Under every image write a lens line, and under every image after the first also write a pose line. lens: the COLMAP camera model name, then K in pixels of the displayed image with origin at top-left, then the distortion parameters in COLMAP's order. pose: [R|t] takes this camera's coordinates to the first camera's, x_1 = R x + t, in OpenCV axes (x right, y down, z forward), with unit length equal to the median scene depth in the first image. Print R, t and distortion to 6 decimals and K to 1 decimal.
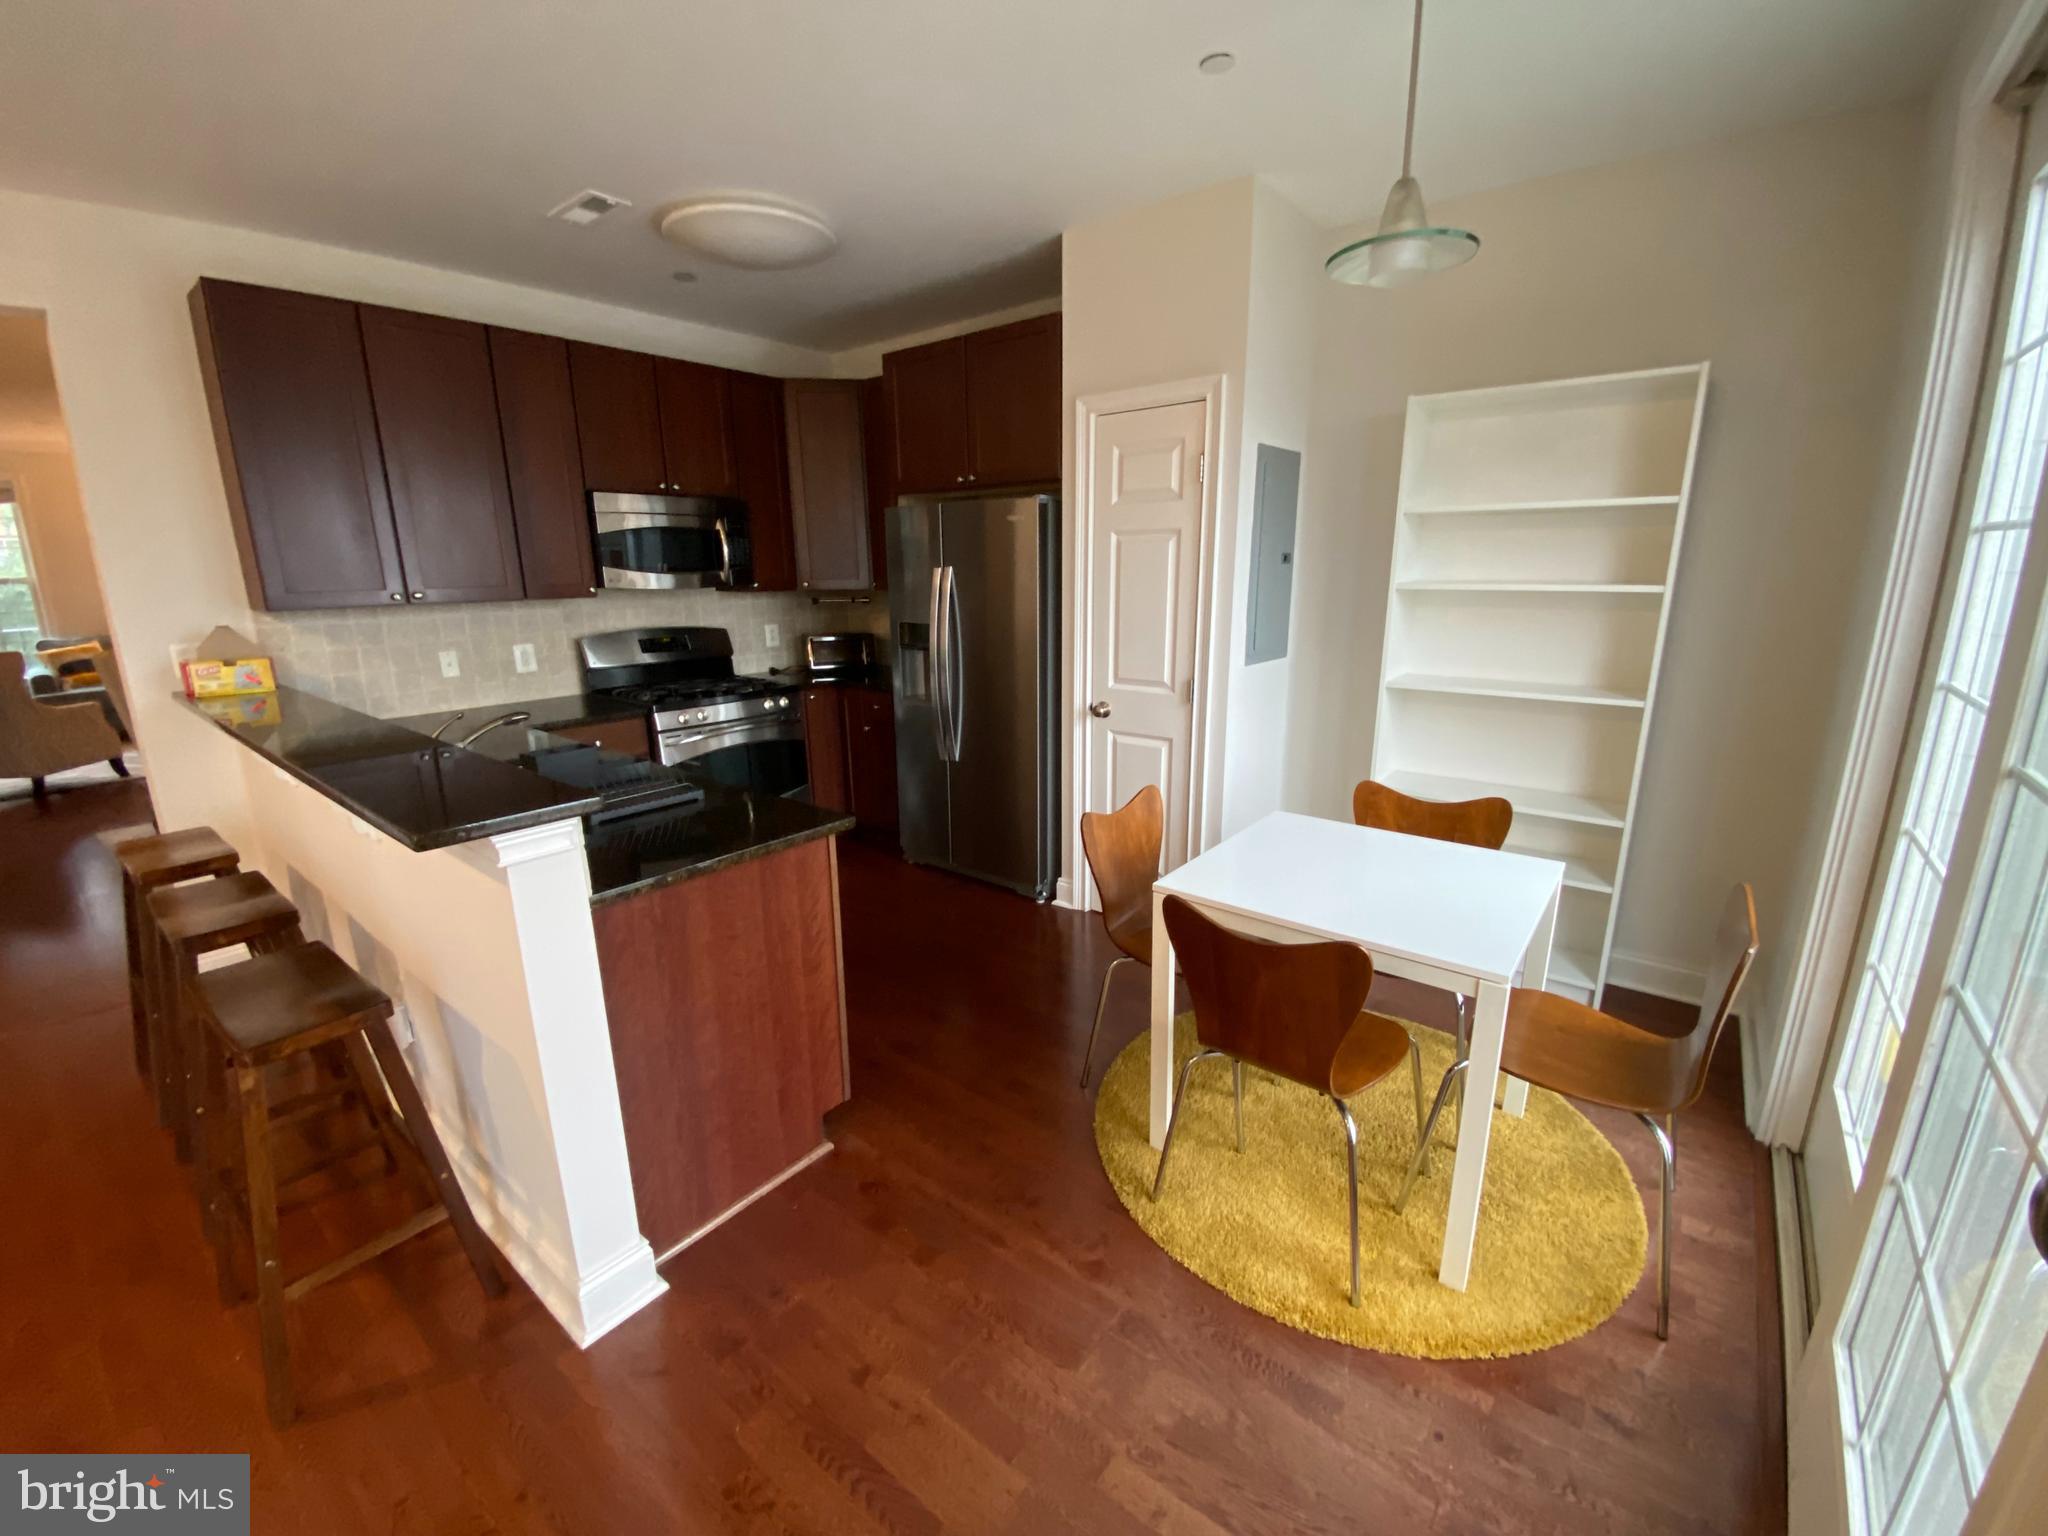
lens RADIAL K [[836.0, 0, 1024.5], [0, 836.0, 765.0], [0, 0, 1]] dist [-0.000314, -0.000162]
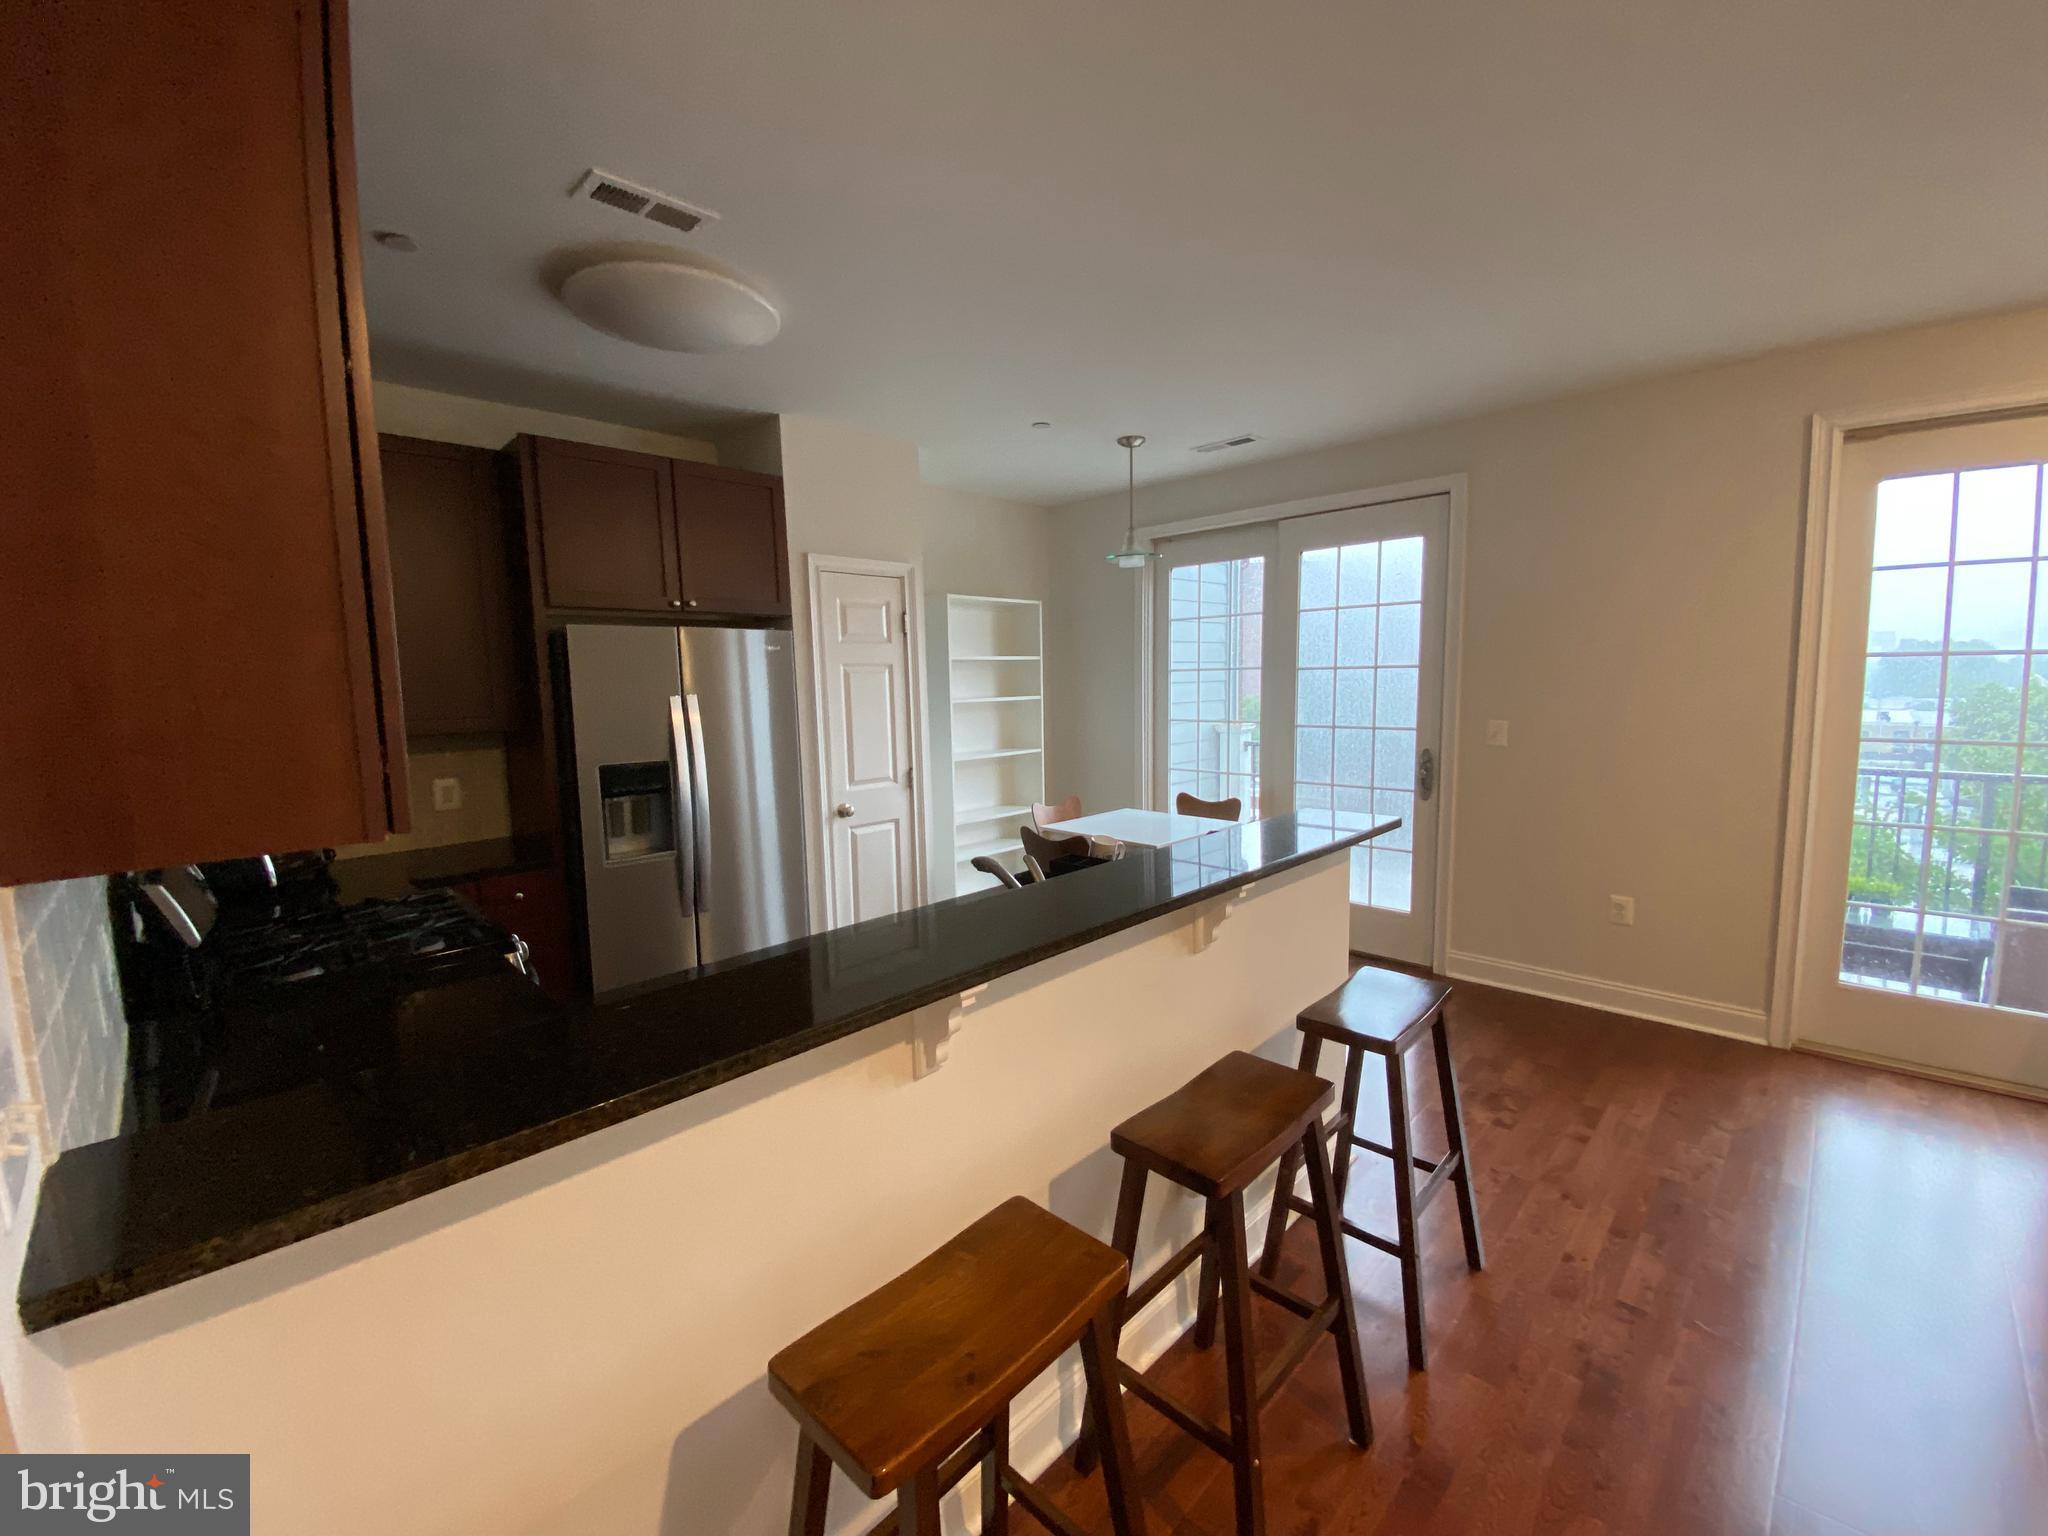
lens RADIAL K [[836.0, 0, 1024.3], [0, 836.0, 761.9], [0, 0, 1]] dist [-0.000314, -0.000162]
pose [[0.072688, -0.091853, 0.993116, -1.043055], [0.247776, 0.966195, 0.071228, -0.151785], [-0.966087, 0.240893, 0.092990, 0.621729]]
